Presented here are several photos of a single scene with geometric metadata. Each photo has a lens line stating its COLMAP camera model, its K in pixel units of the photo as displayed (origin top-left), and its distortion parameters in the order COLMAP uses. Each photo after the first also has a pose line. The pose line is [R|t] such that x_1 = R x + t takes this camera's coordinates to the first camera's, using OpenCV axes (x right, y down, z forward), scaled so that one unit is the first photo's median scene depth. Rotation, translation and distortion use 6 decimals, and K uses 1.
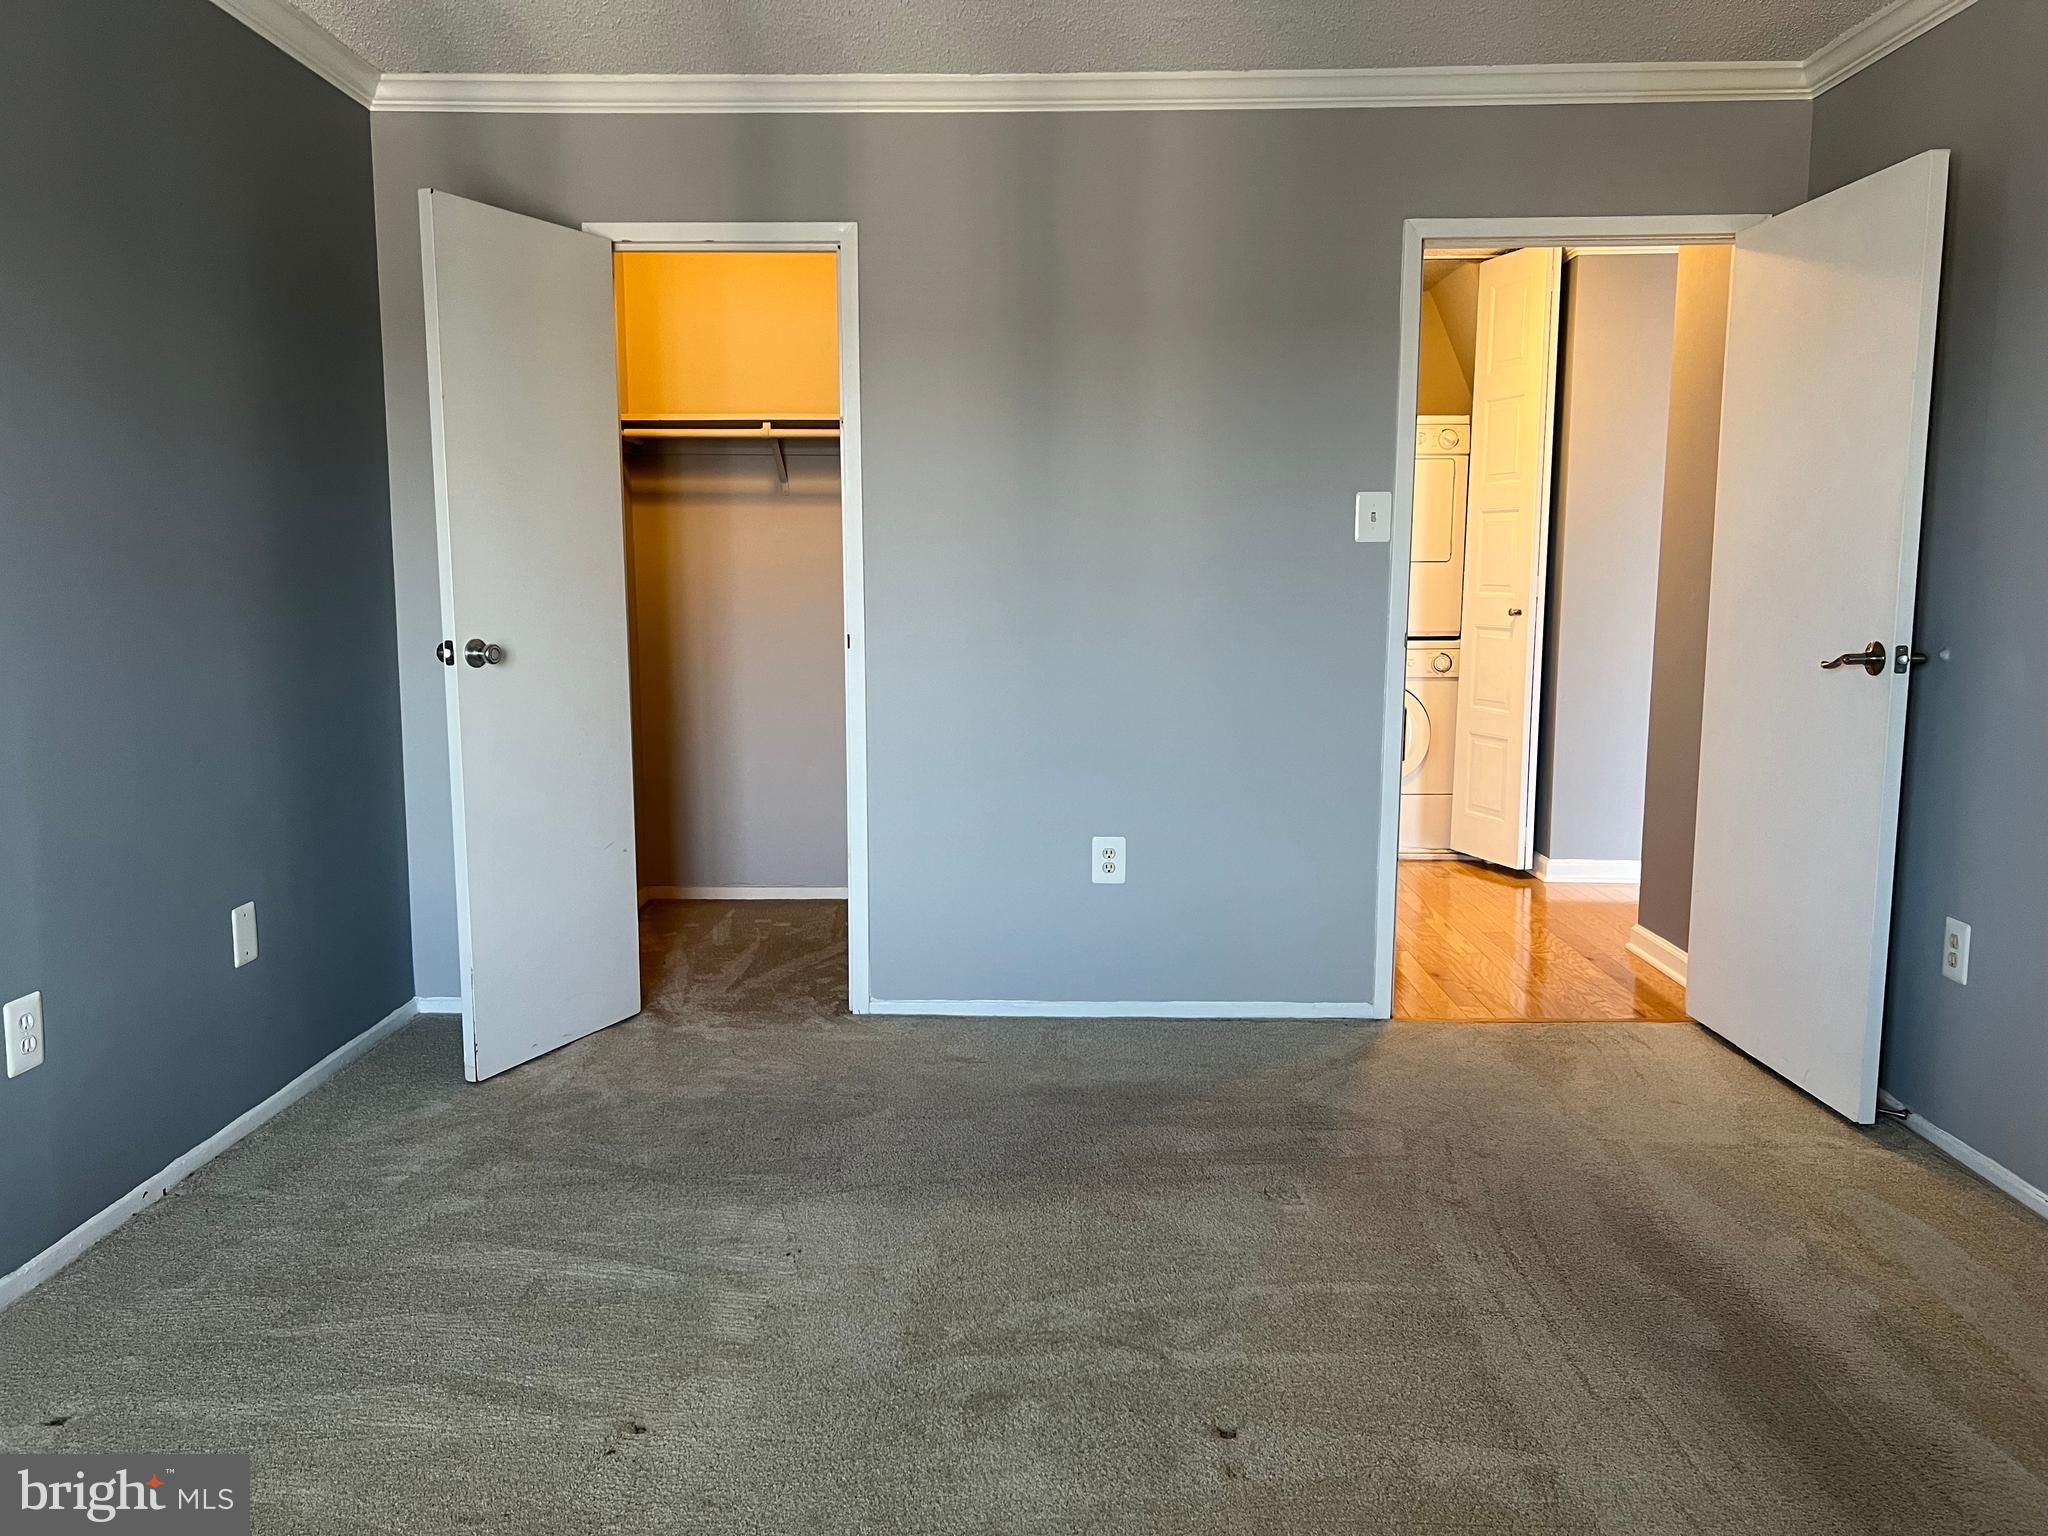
lens RADIAL K [[1550.3, 0, 1021.7], [0, 1550.3, 763.3], [0, 0, 1]] dist [0.071054, -0.077475]
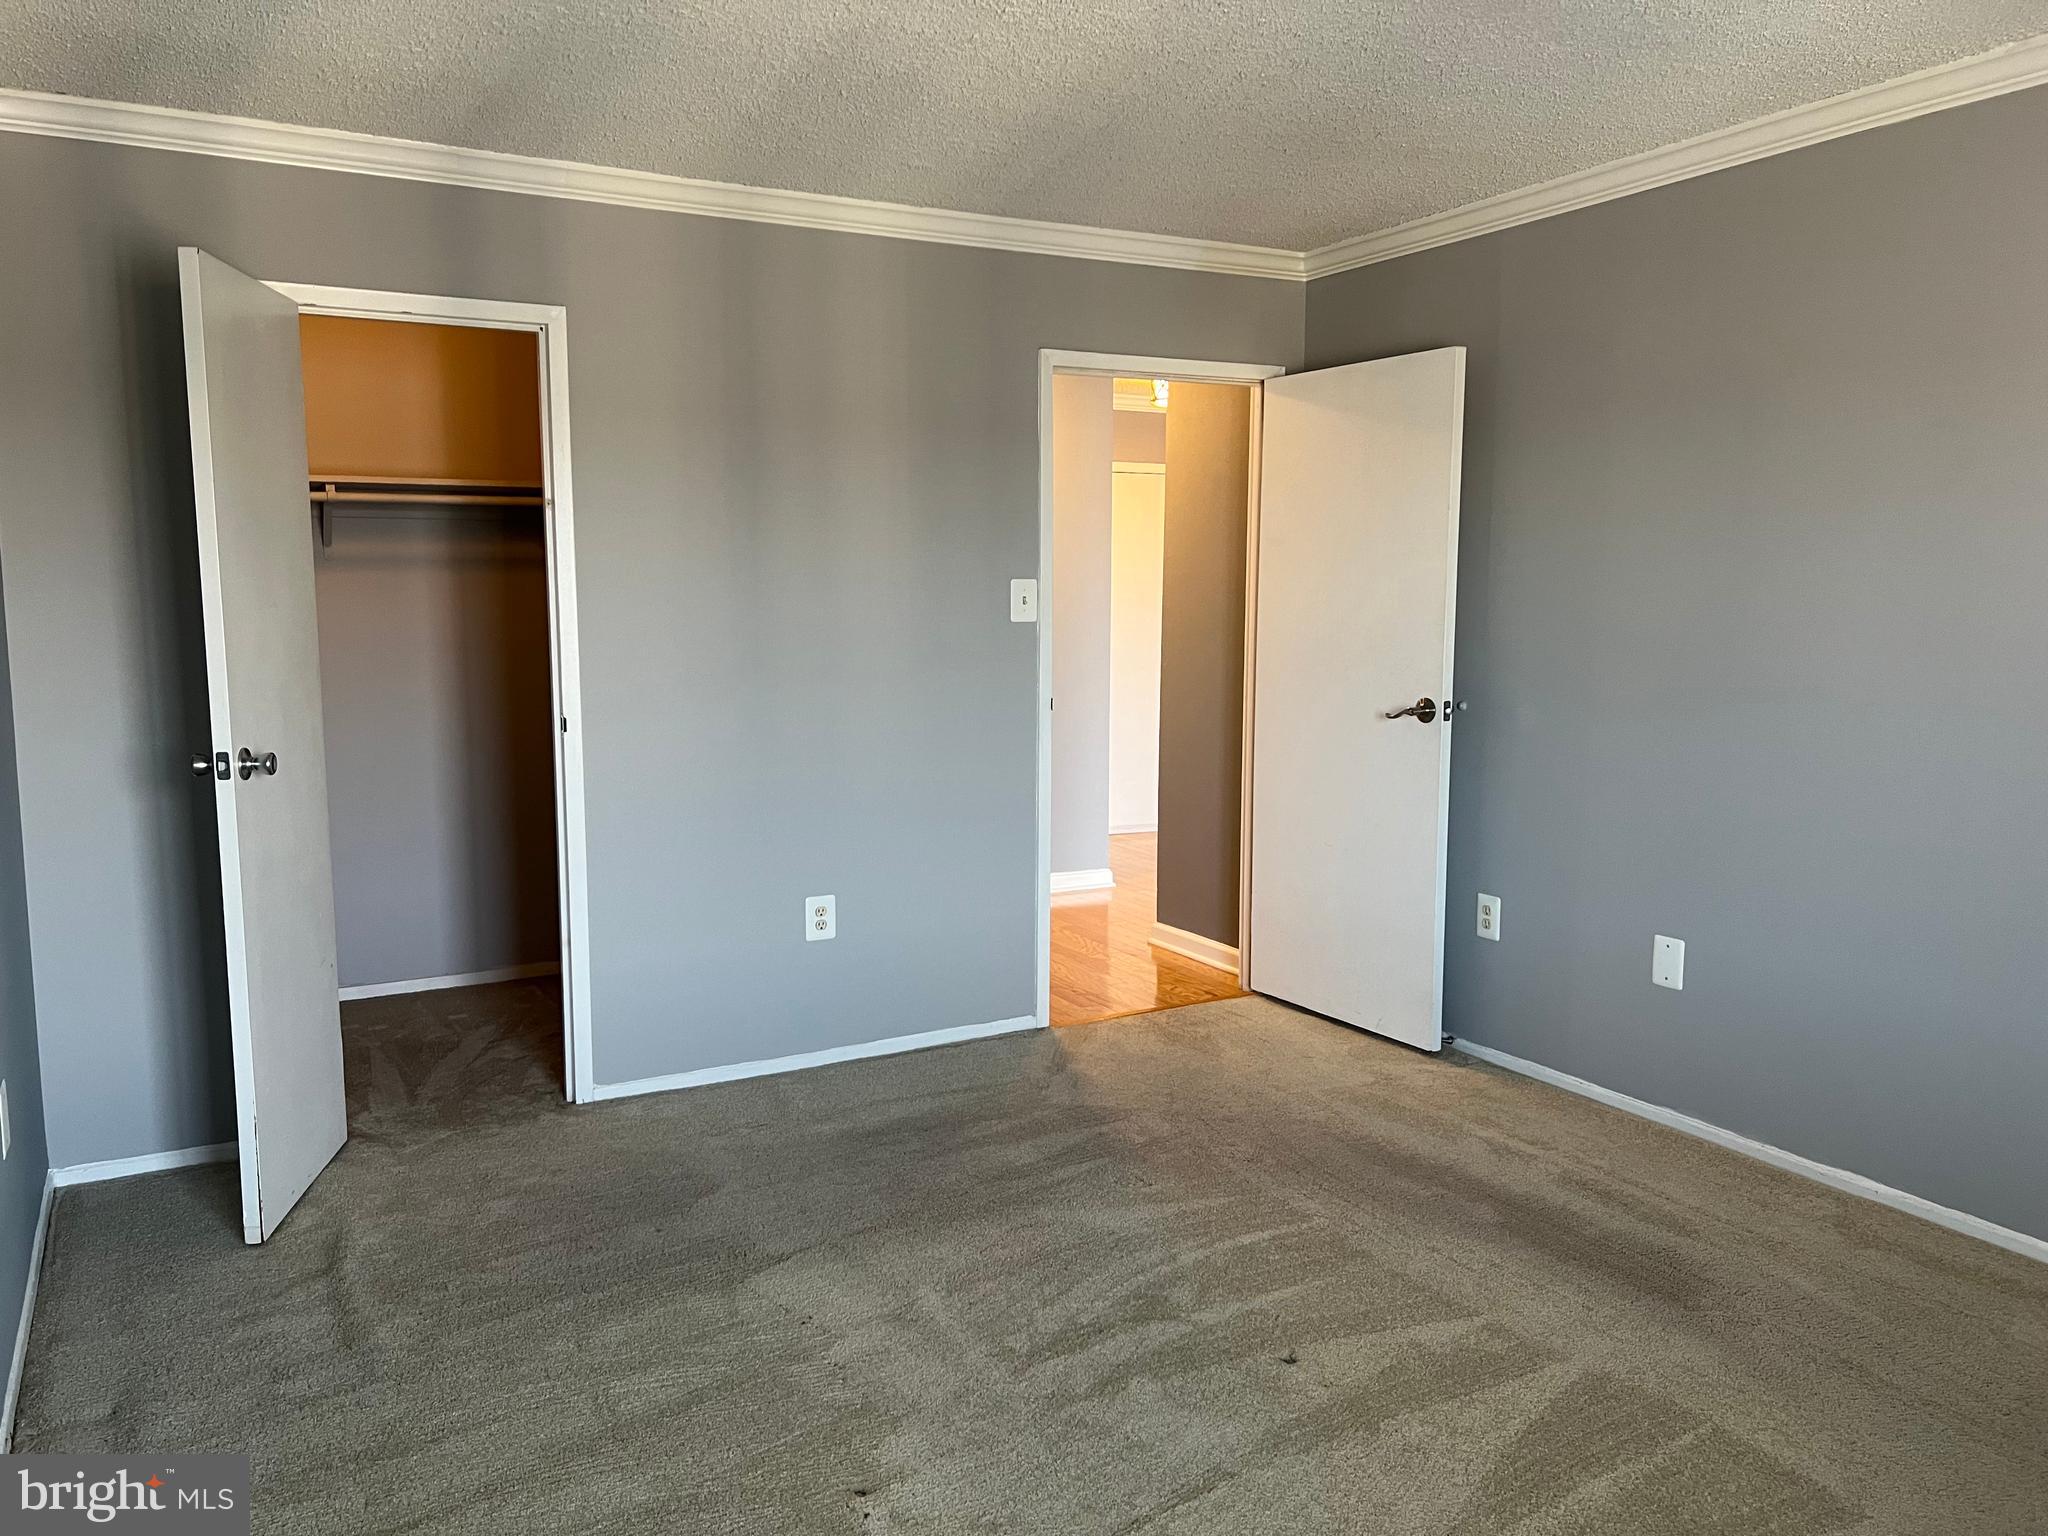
lens RADIAL K [[1550.3, 0, 1020.5], [0, 1550.3, 769.5], [0, 0, 1]] dist [0.071054, -0.077475]
pose [[0.865206, -0.060121, 0.497799, -0.412988], [0.066004, 0.997803, 0.005789, -0.043203], [-0.497053, 0.027848, 0.867273, -0.000058]]
